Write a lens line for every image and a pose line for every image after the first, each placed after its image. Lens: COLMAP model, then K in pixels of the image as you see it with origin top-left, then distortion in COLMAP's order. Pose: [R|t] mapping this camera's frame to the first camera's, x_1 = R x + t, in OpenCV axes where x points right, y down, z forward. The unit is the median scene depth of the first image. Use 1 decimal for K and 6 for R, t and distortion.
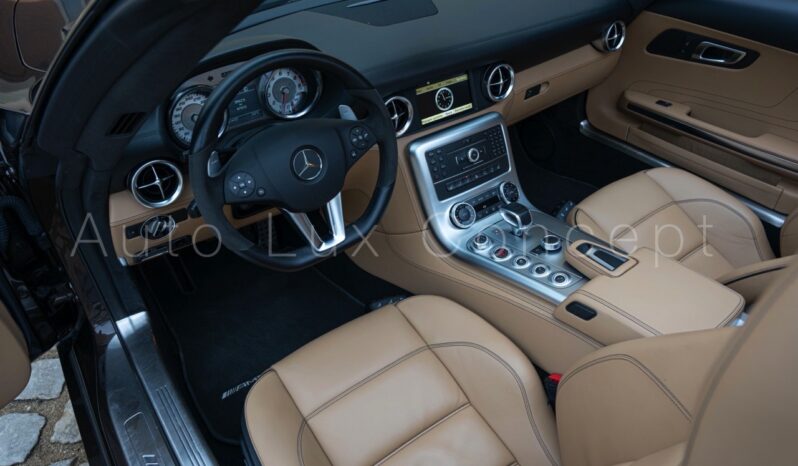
lens RADIAL K [[566.6, 0, 399.0], [0, 566.6, 233.0], [0, 0, 1]] dist [-0.185280, 0.146092]
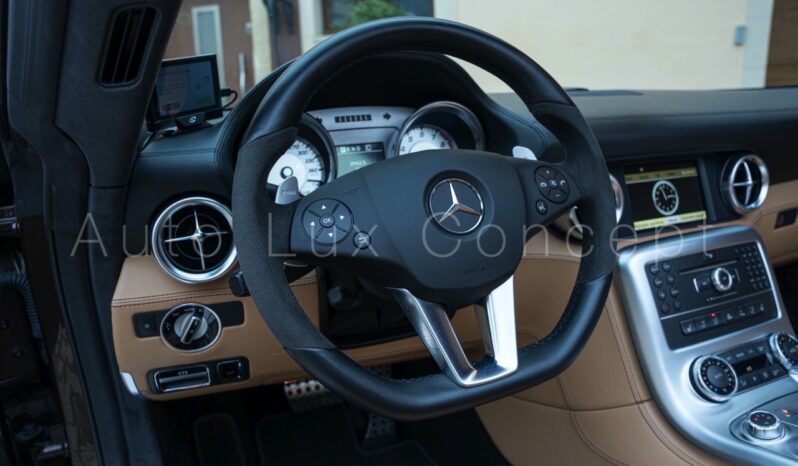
lens RADIAL K [[566.6, 0, 399.0], [0, 566.6, 233.0], [0, 0, 1]] dist [-0.185280, 0.146092]
pose [[0.968291, 0.014480, -0.249403, -0.060925], [-0.115755, 0.910690, -0.396540, 0.086787], [0.221387, 0.412836, 0.883490, 0.392424]]
